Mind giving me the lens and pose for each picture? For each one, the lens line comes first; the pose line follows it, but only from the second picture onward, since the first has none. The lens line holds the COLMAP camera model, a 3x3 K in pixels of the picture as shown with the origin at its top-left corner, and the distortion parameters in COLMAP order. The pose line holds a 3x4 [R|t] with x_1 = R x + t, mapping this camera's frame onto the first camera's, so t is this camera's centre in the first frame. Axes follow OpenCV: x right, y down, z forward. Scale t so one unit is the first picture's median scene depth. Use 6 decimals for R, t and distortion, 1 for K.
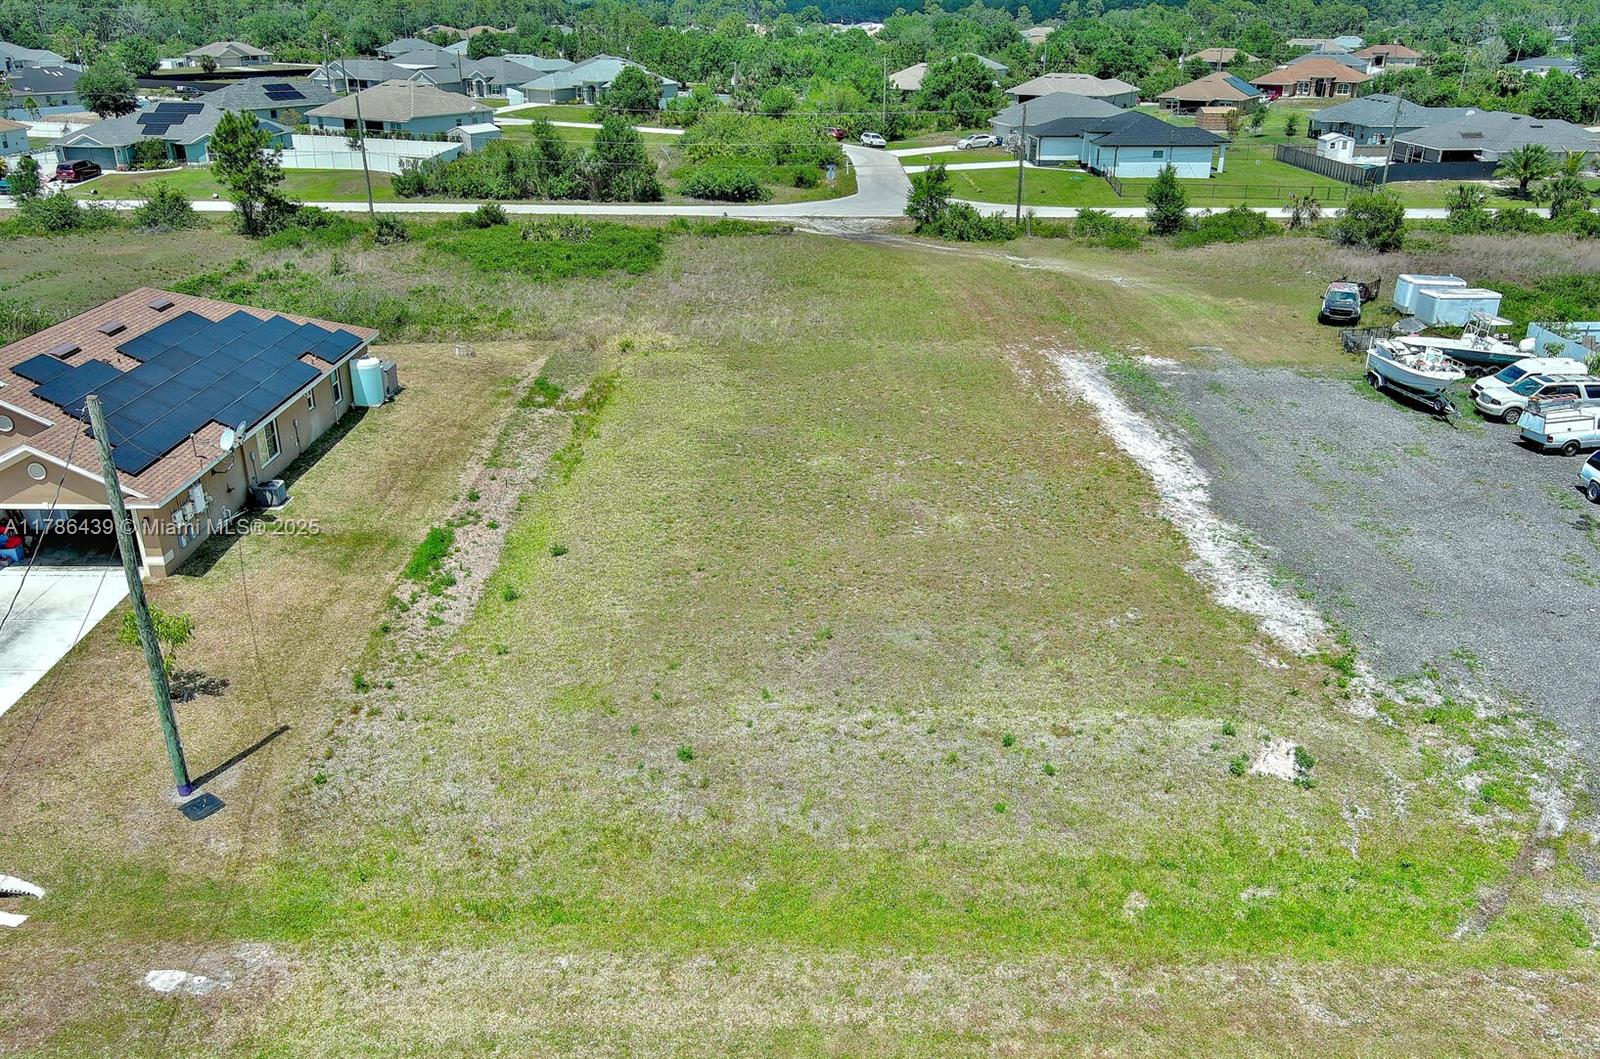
lens RADIAL K [[1257.3, 0, 799.4], [0, 1257.3, 505.2], [0, 0, 1]] dist [0.036825, -0.050021]
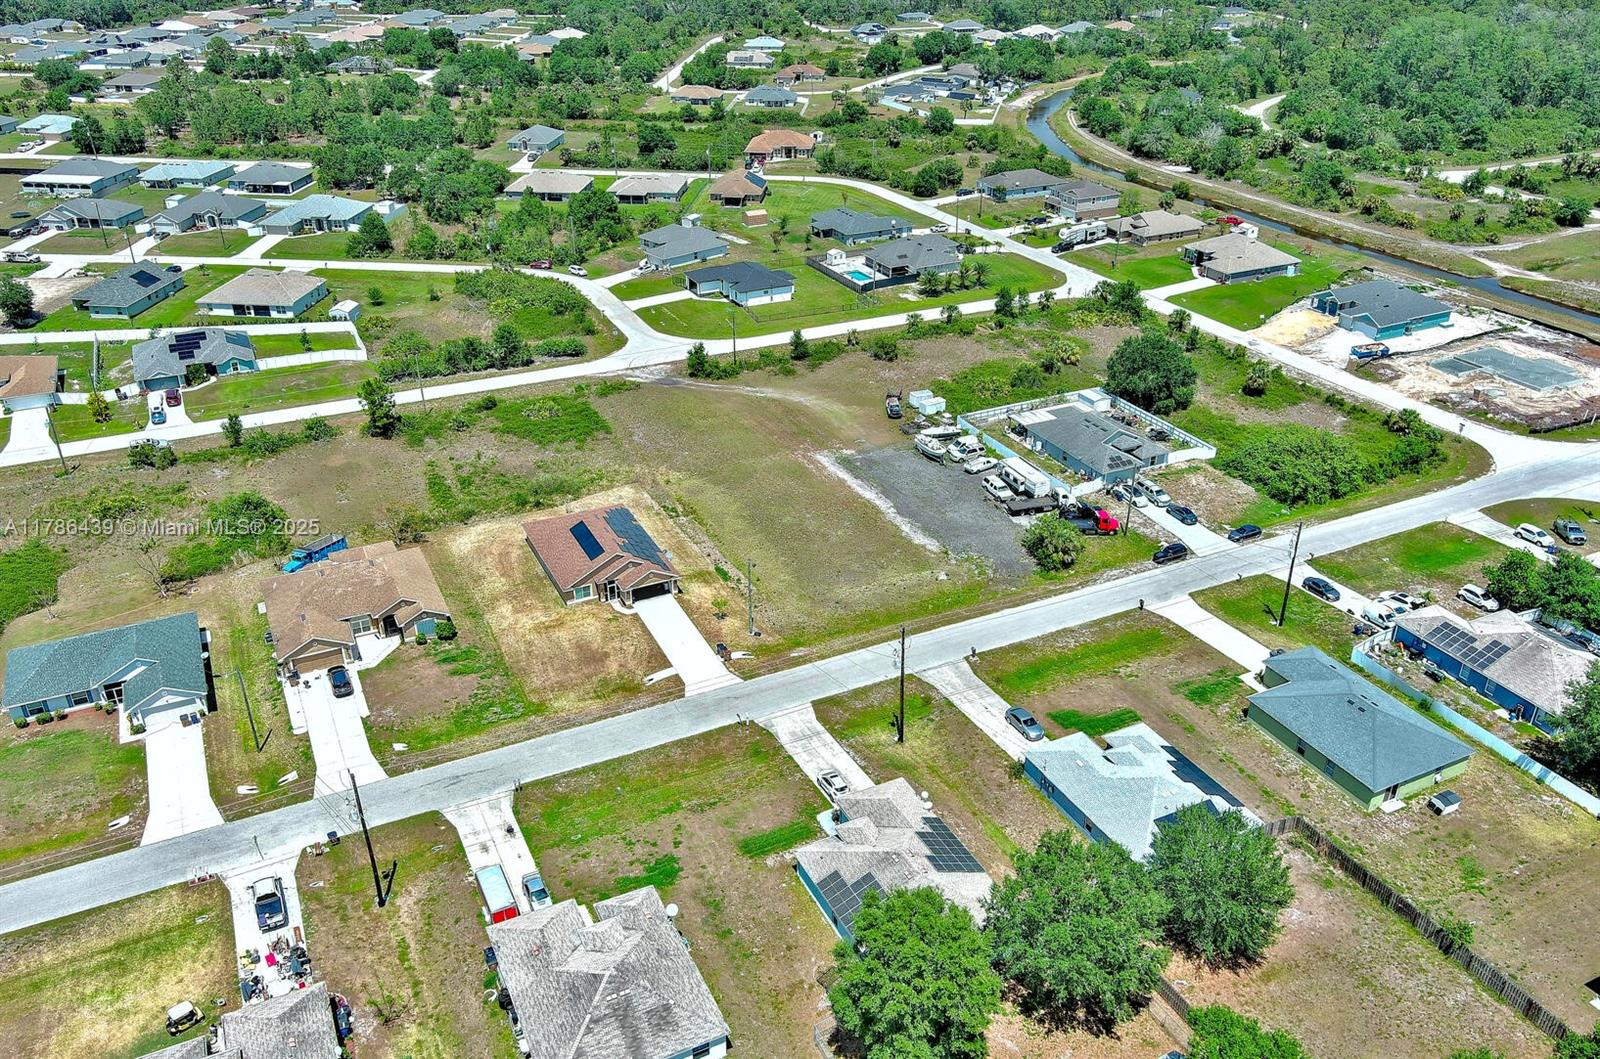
lens RADIAL K [[1245.1, 0, 800.7], [0, 1245.1, 526.6], [0, 0, 1]] dist [0.037913, -0.050688]
pose [[0.898221, -0.207026, 0.387736, -1.326414], [0.163686, 0.976231, 0.142053, -0.518908], [-0.407928, -0.064128, 0.910759, -2.155708]]
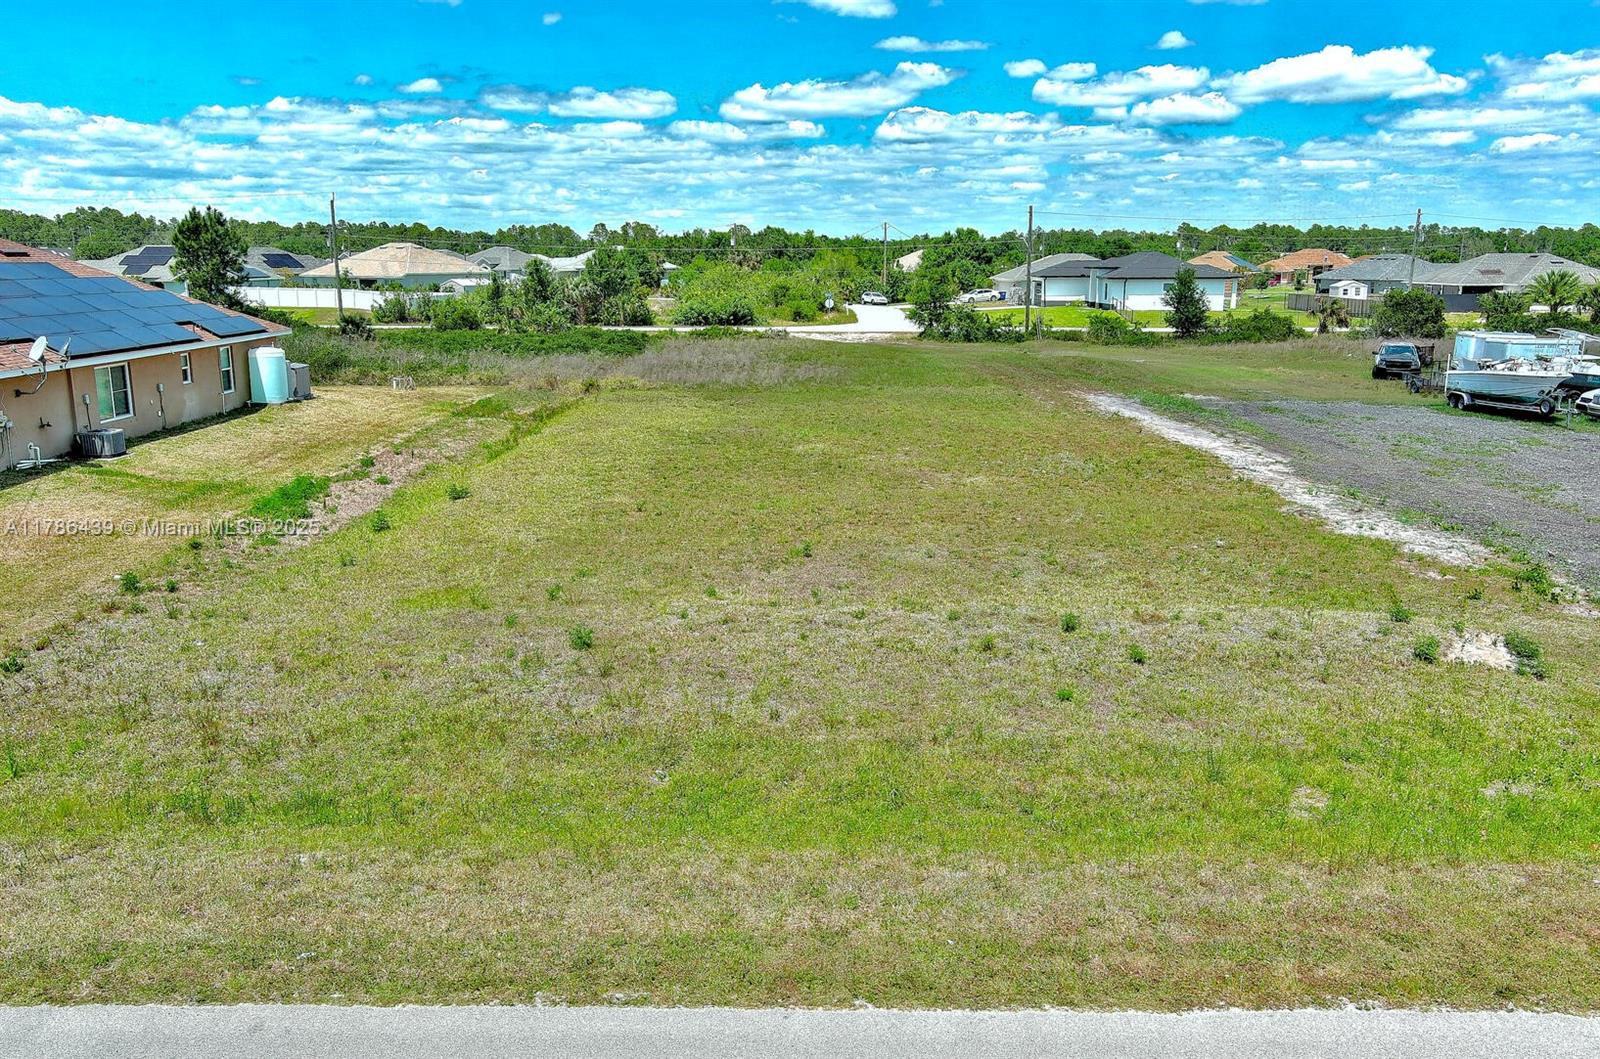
lens RADIAL K [[1249.1, 0, 800.2], [0, 1249.1, 522.2], [0, 0, 1]] dist [0.019460, -0.007764]
pose [[0.999984, -0.002490, -0.005030, 0.018363], [0.001610, 0.985803, -0.167896, 0.164134], [0.005376, 0.167885, 0.985792, 0.230126]]
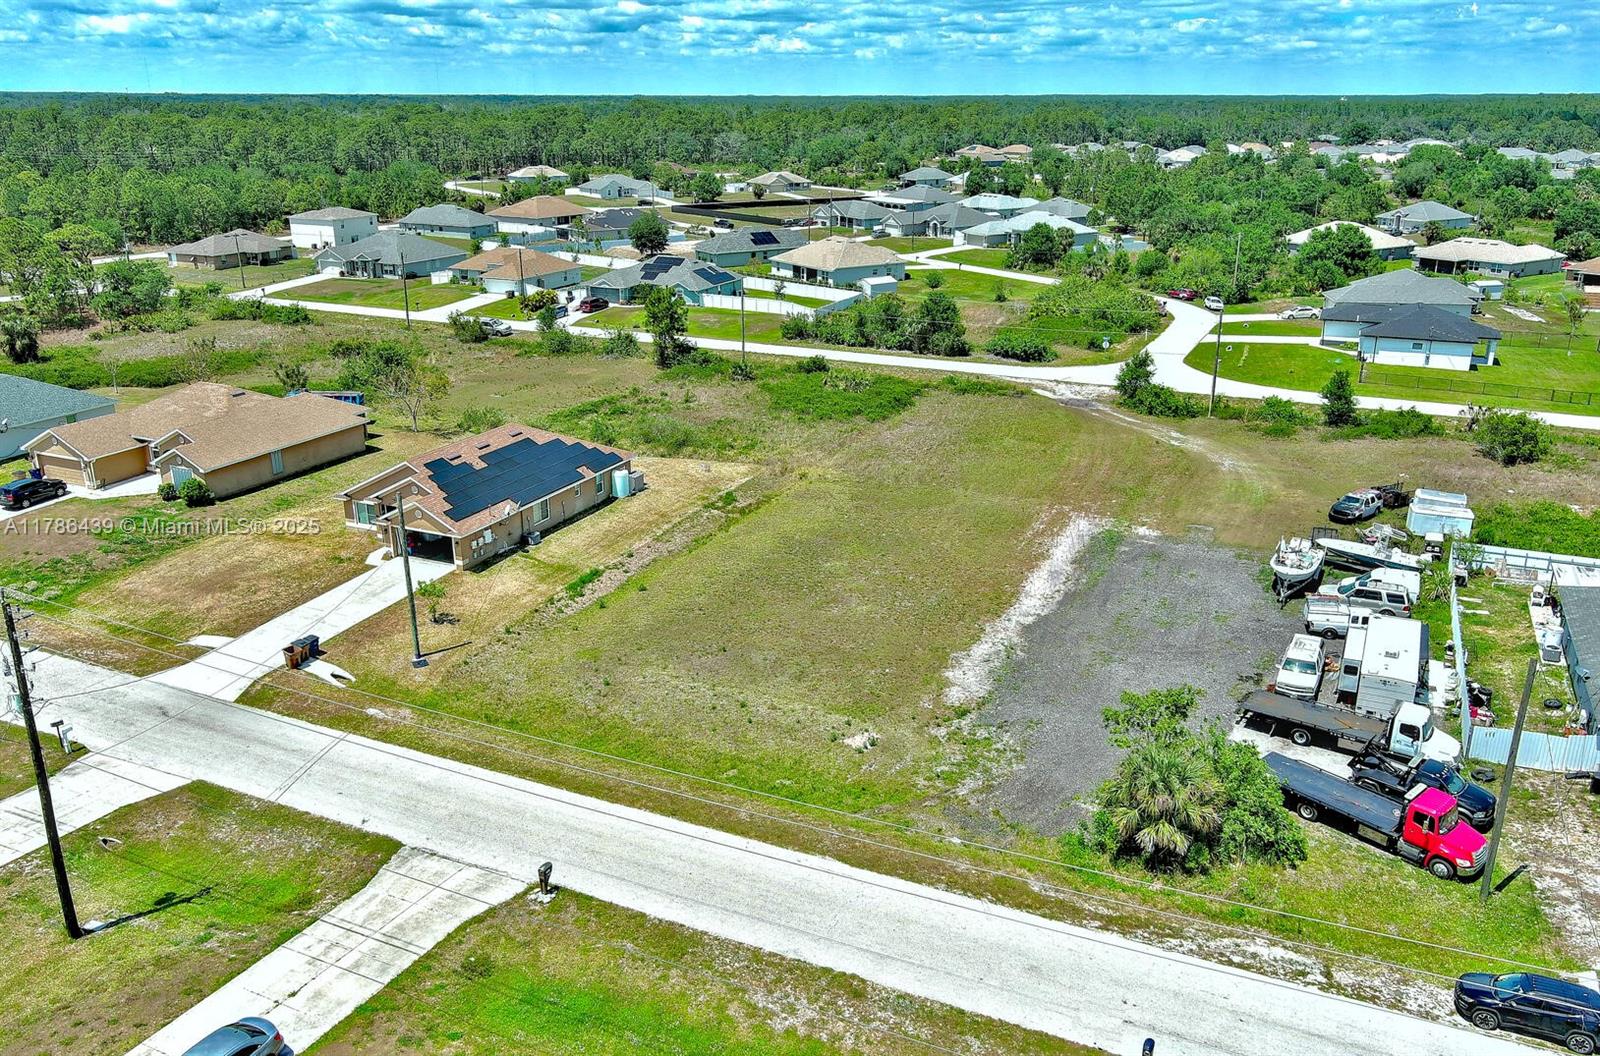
lens RADIAL K [[1257.3, 0, 799.4], [0, 1257.3, 503.7], [0, 0, 1]] dist [0.036825, -0.050021]
pose [[0.907248, 0.125617, -0.401399, 0.695467], [-0.152206, 0.987732, -0.034909, -0.054659], [0.392090, 0.092766, 0.915238, -0.590975]]
